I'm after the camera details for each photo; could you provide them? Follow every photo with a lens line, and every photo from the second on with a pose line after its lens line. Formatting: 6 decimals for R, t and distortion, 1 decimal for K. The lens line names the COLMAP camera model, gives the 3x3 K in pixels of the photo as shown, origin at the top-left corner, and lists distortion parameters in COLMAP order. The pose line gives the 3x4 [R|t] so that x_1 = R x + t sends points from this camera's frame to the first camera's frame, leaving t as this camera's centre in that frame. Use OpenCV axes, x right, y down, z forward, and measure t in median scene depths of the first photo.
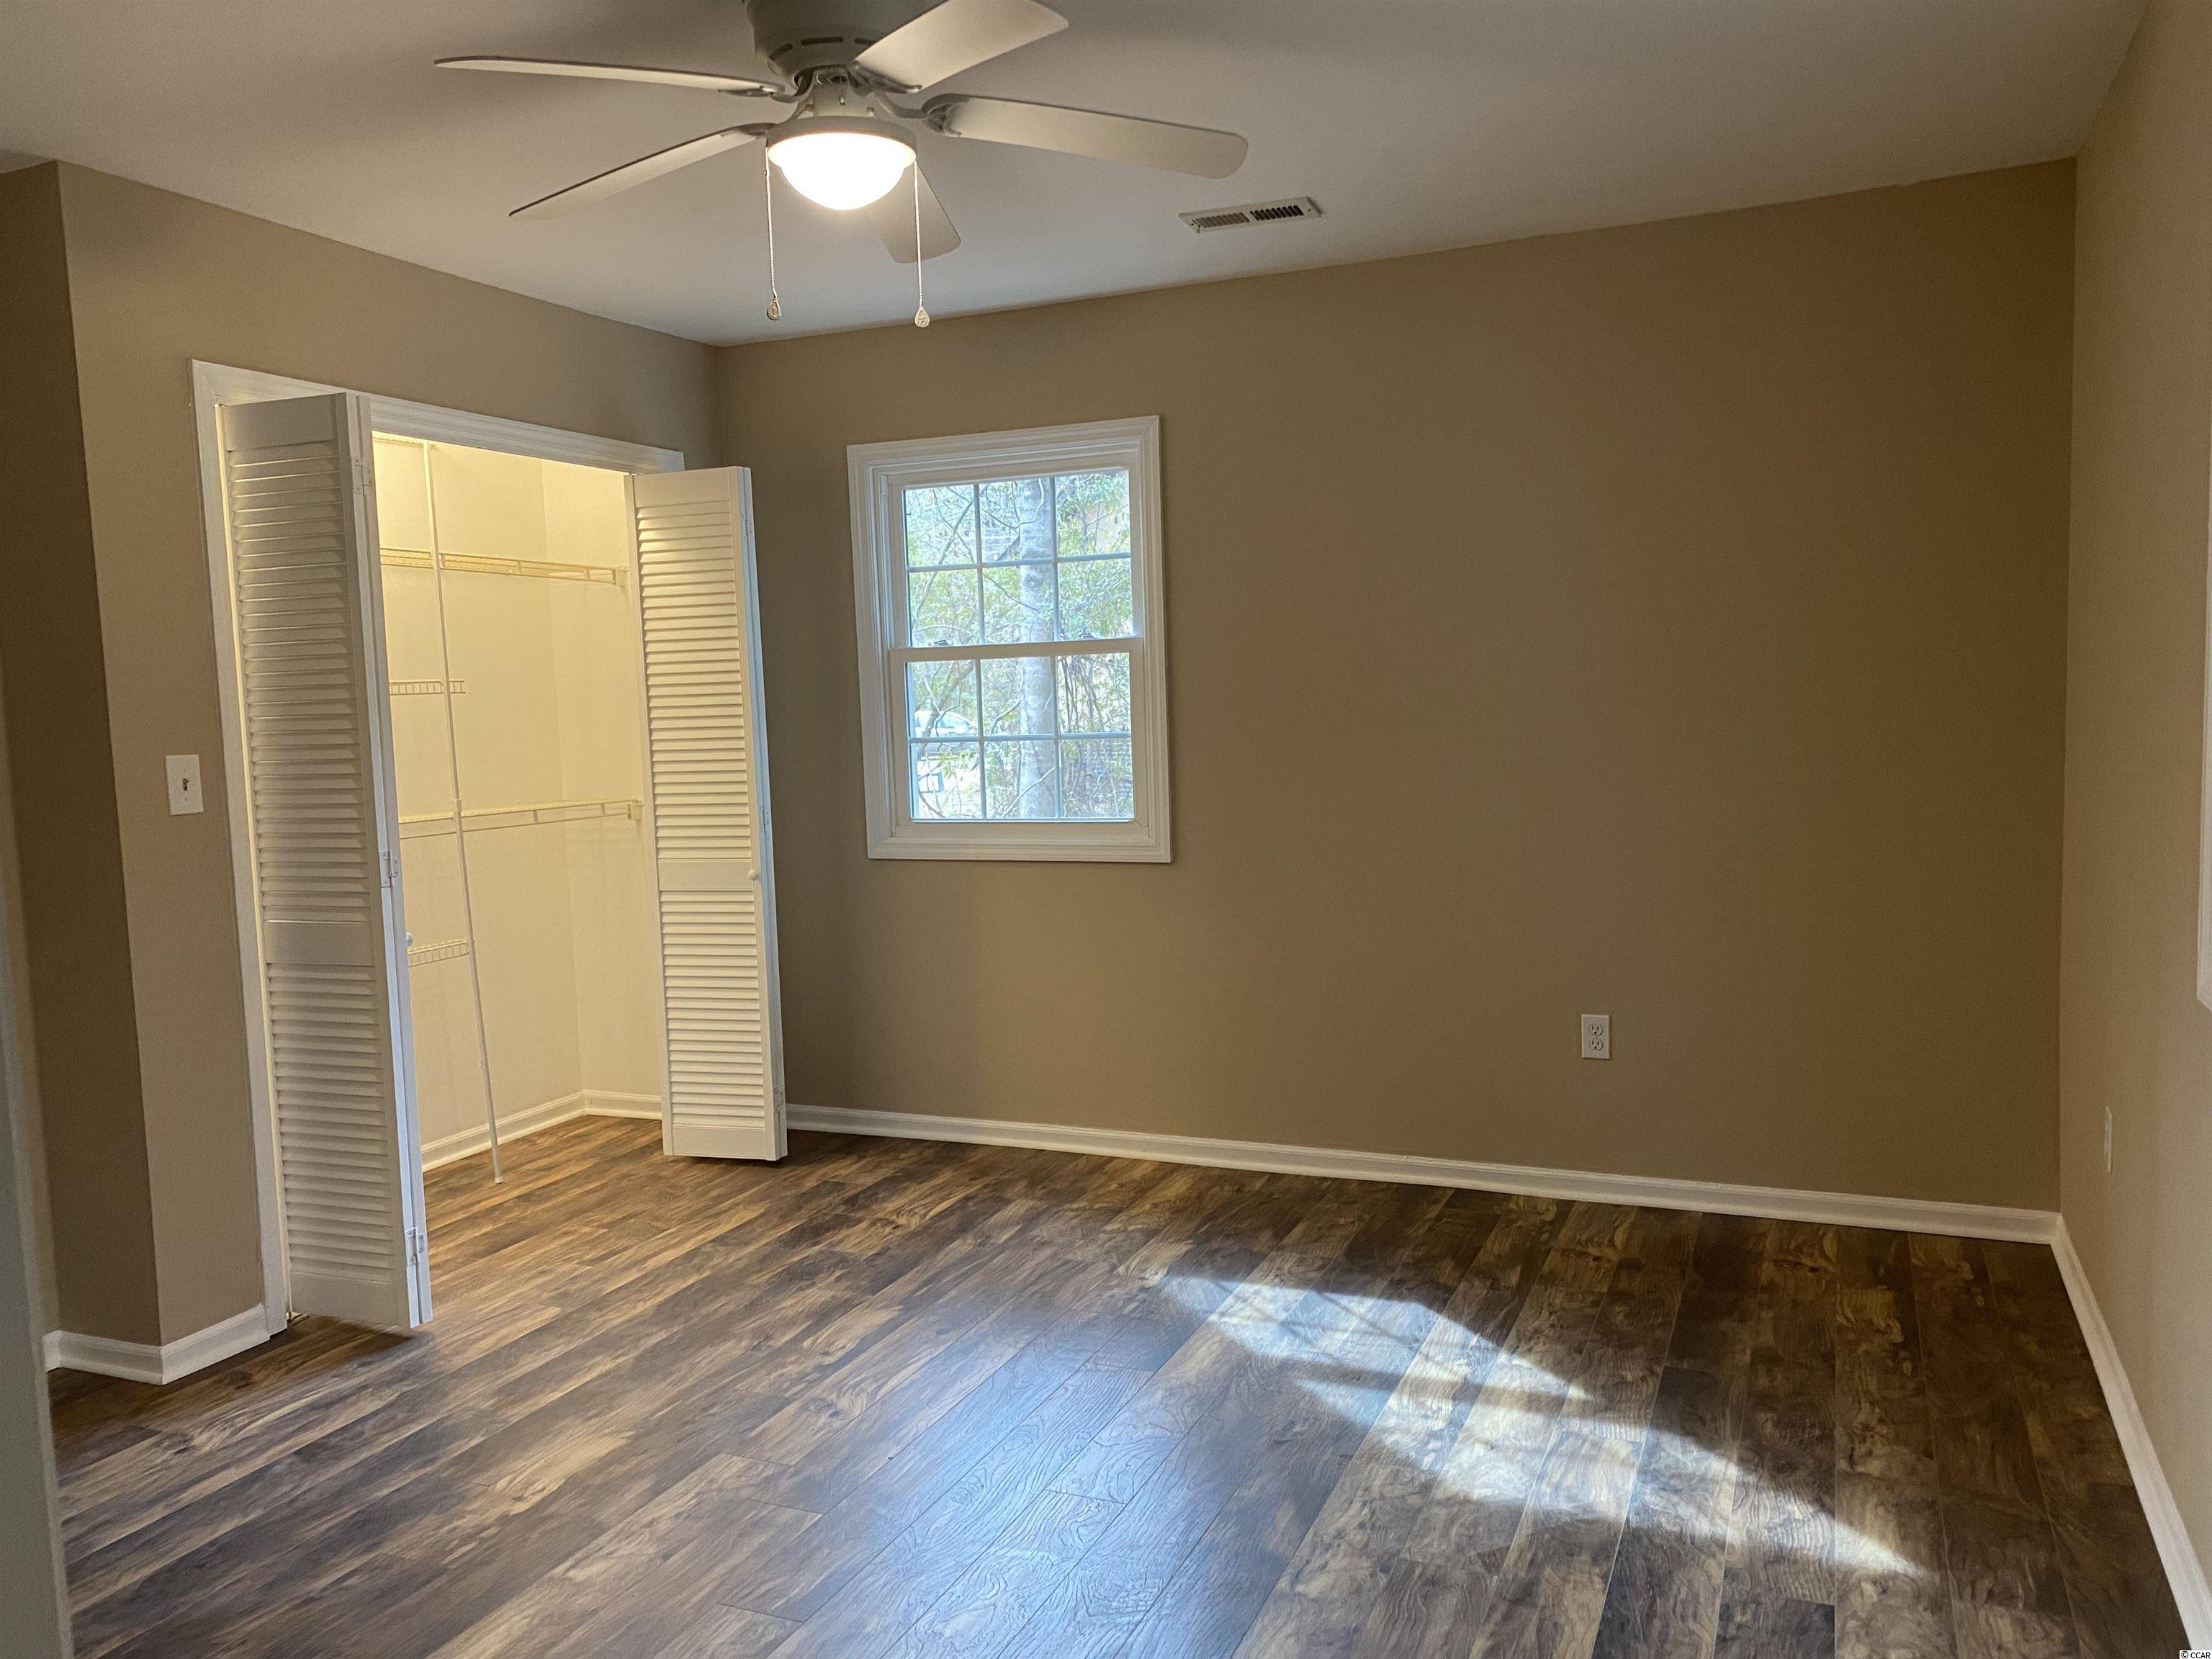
lens RADIAL K [[1701.2, 0, 1087.5], [0, 1701.2, 820.2], [0, 0, 1]] dist [0.052497, -0.058214]
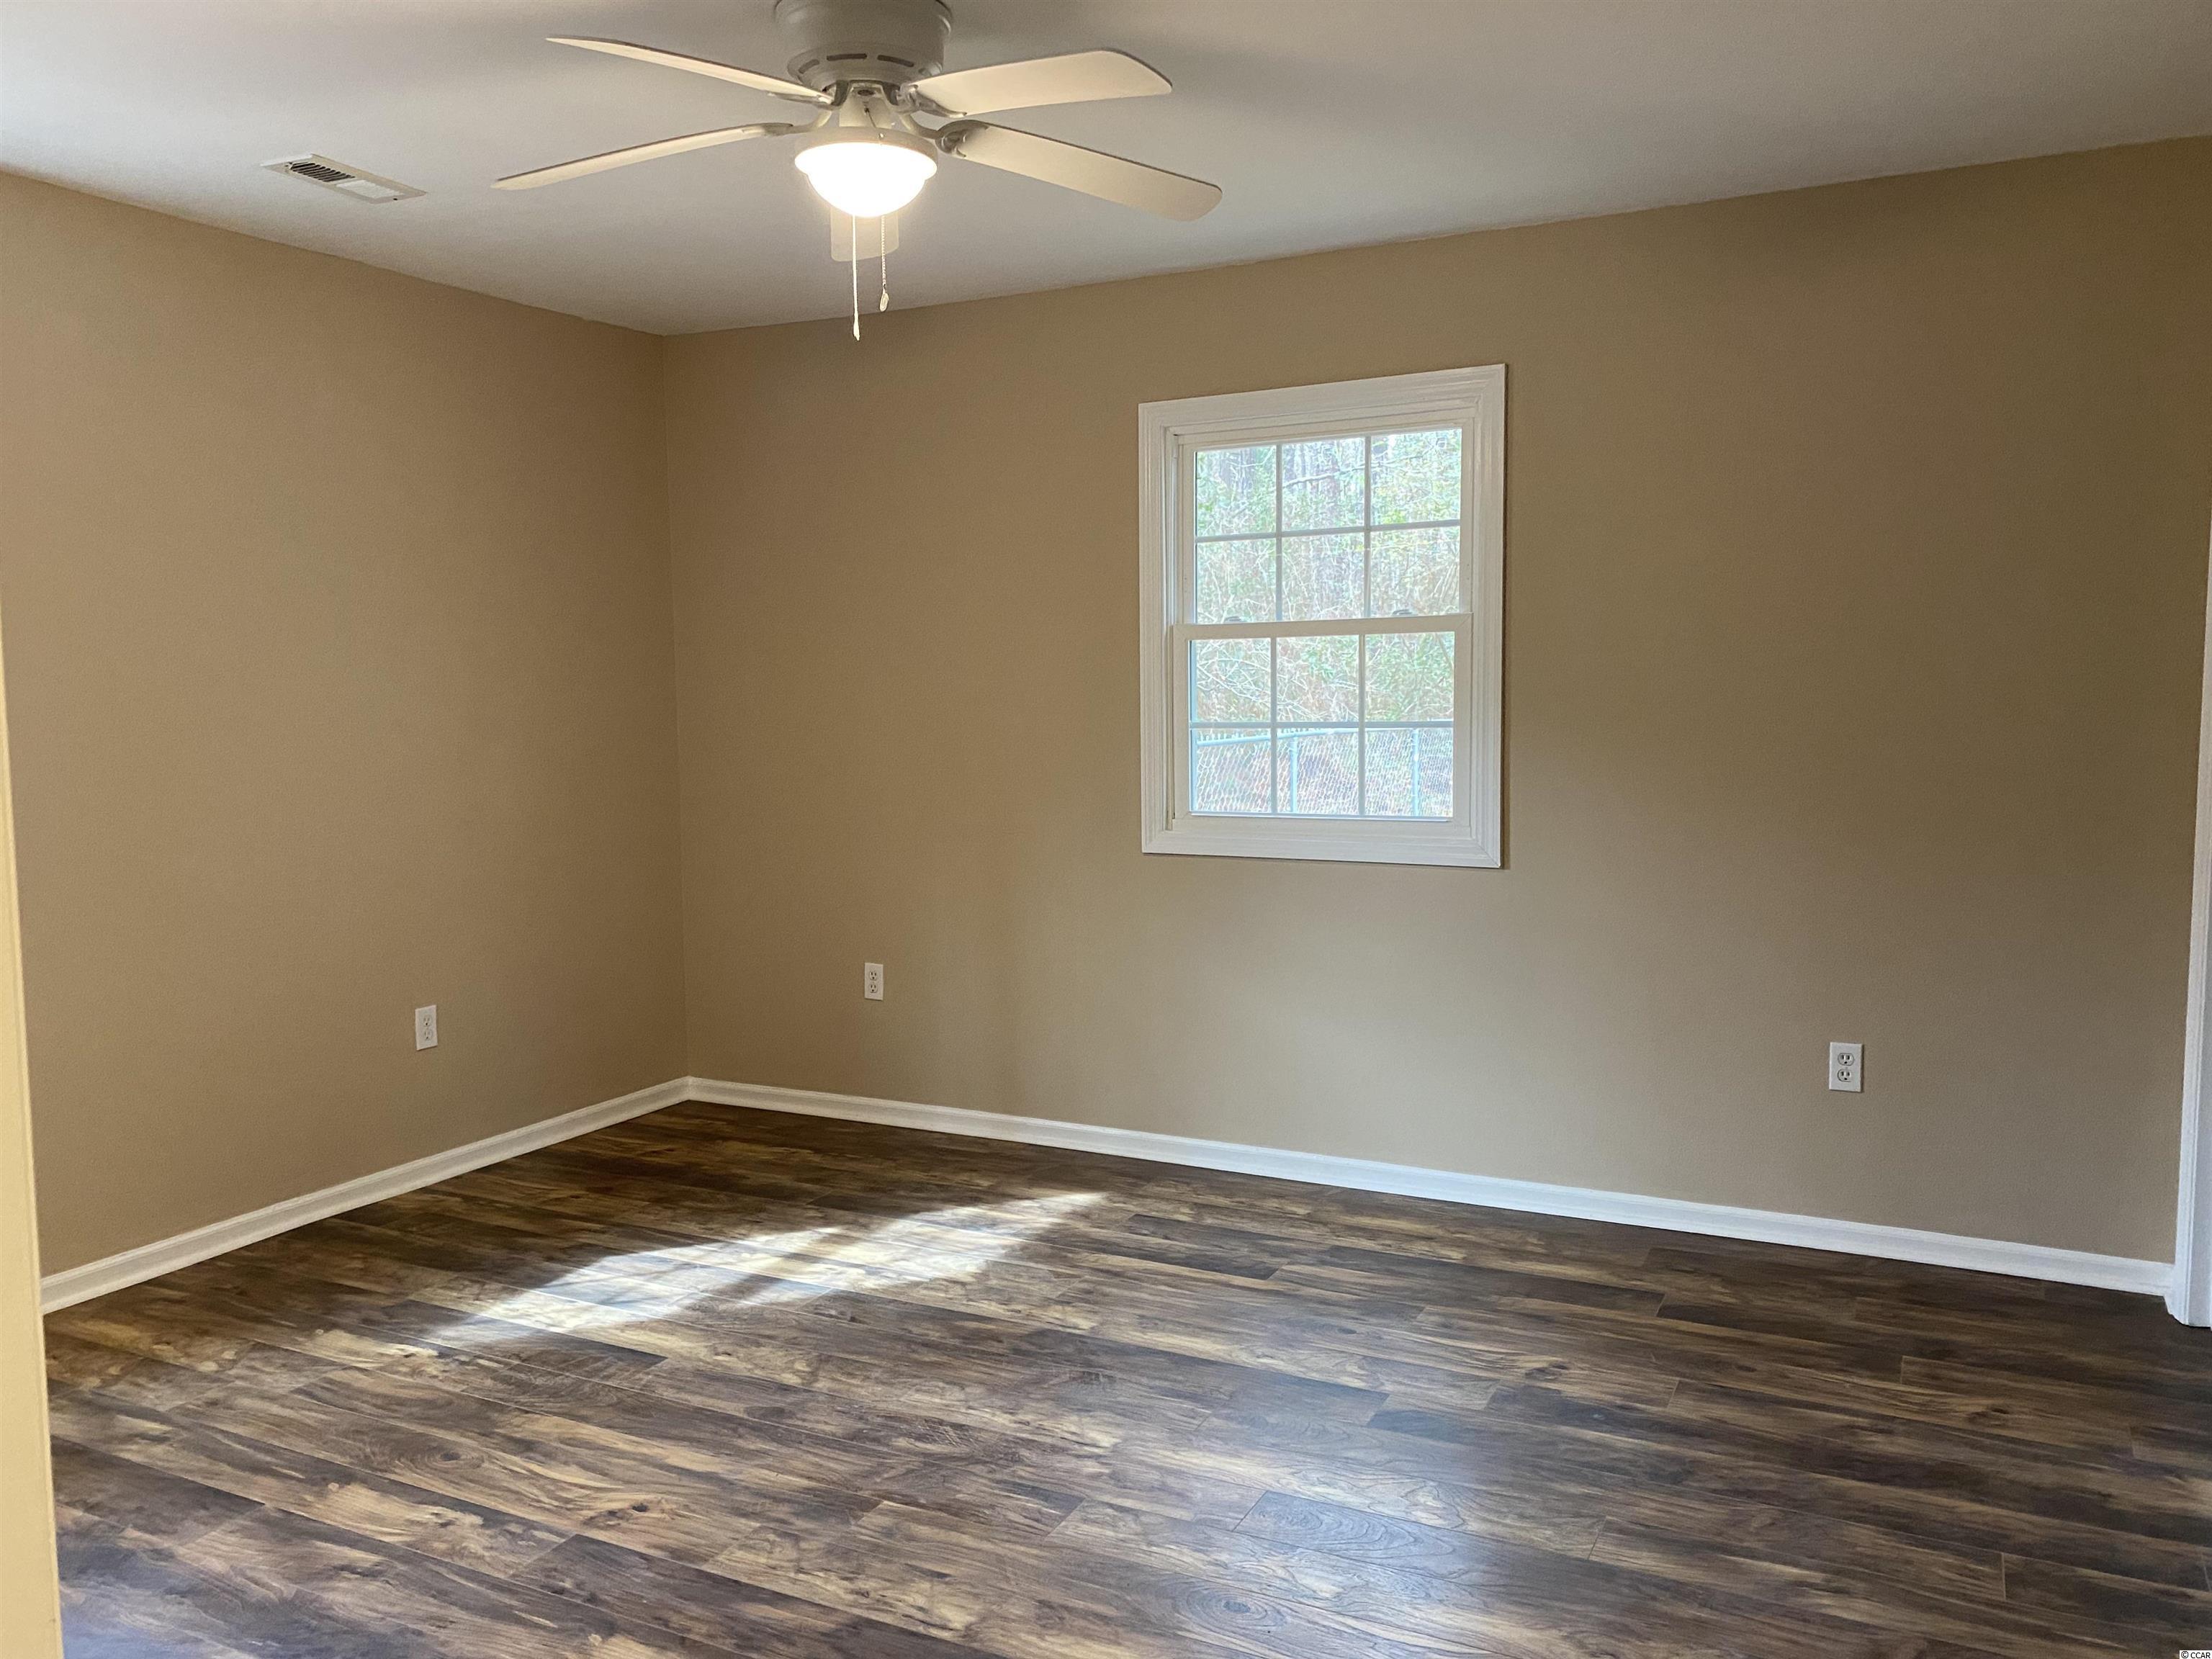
lens RADIAL K [[1701.2, 0, 1087.5], [0, 1701.2, 820.2], [0, 0, 1]] dist [0.052497, -0.058214]
pose [[0.066827, -0.049244, 0.996549, -0.898650], [0.090248, 0.994986, 0.043115, -0.009940], [-0.993675, 0.087055, 0.070936, 0.639925]]
